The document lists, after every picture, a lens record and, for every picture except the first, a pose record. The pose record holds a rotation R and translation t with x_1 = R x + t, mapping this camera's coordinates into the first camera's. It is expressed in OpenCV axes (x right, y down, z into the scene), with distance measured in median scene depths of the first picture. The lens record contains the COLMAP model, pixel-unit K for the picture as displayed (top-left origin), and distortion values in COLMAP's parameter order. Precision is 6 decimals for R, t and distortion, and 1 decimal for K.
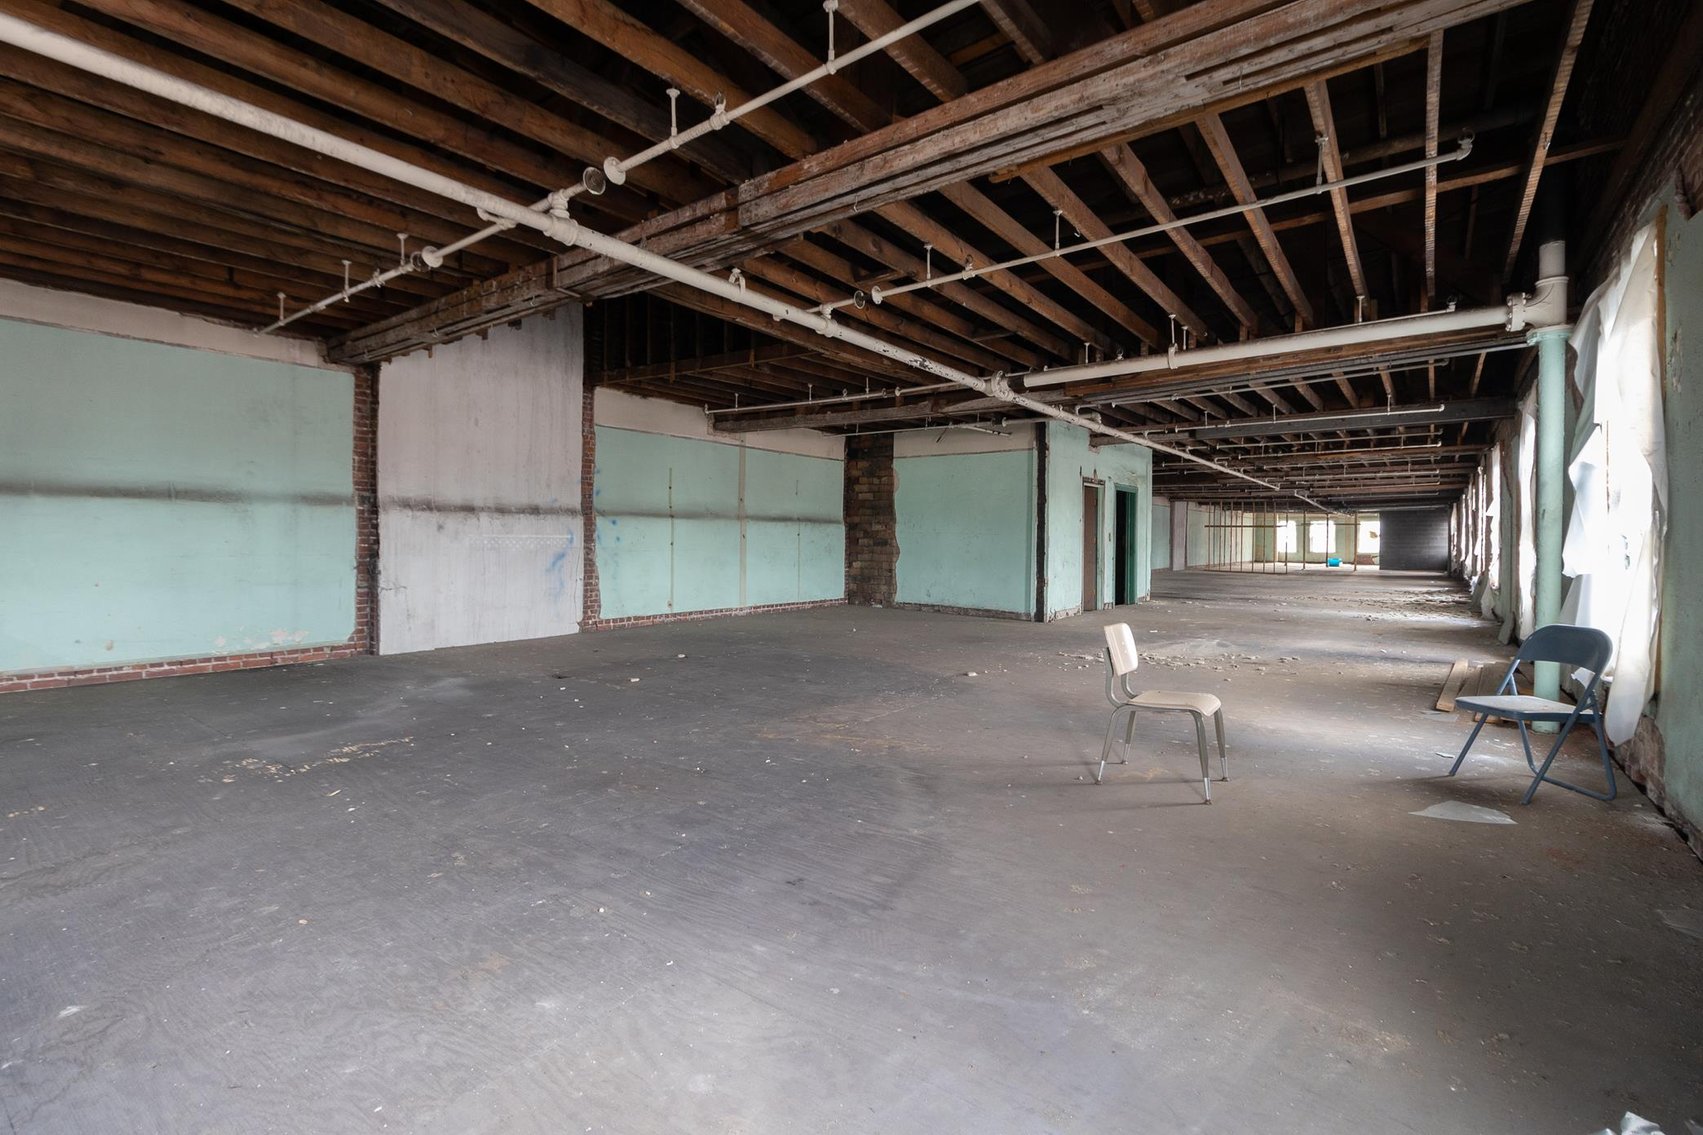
lens RADIAL K [[769.6, 0, 842.3], [0, 769.6, 538.6], [0, 0, 1]] dist [0.004812, -0.000292]
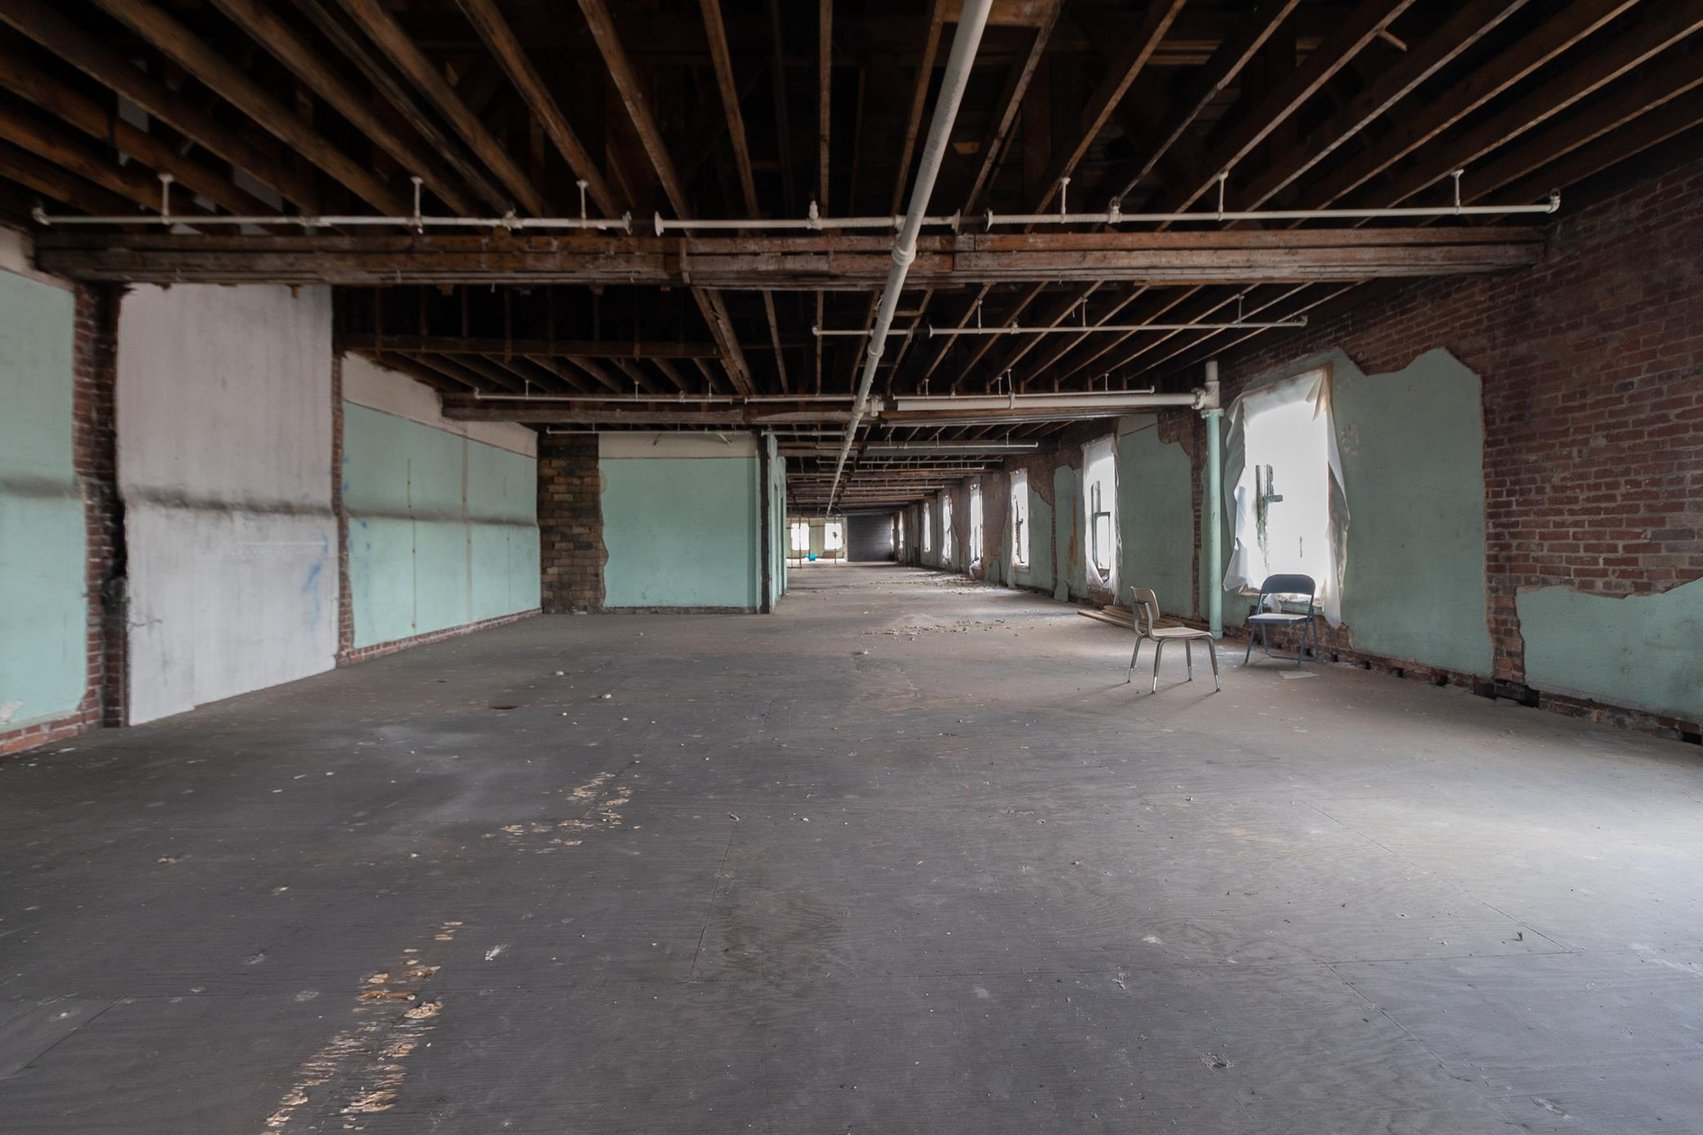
lens RADIAL K [[769.6, 0, 842.3], [0, 769.6, 538.6], [0, 0, 1]] dist [0.004812, -0.000292]
pose [[0.780826, -0.015242, 0.624562, -0.424839], [0.018691, 0.999825, 0.001033, 0.001273], [-0.624469, 0.010867, 0.780974, 0.079911]]
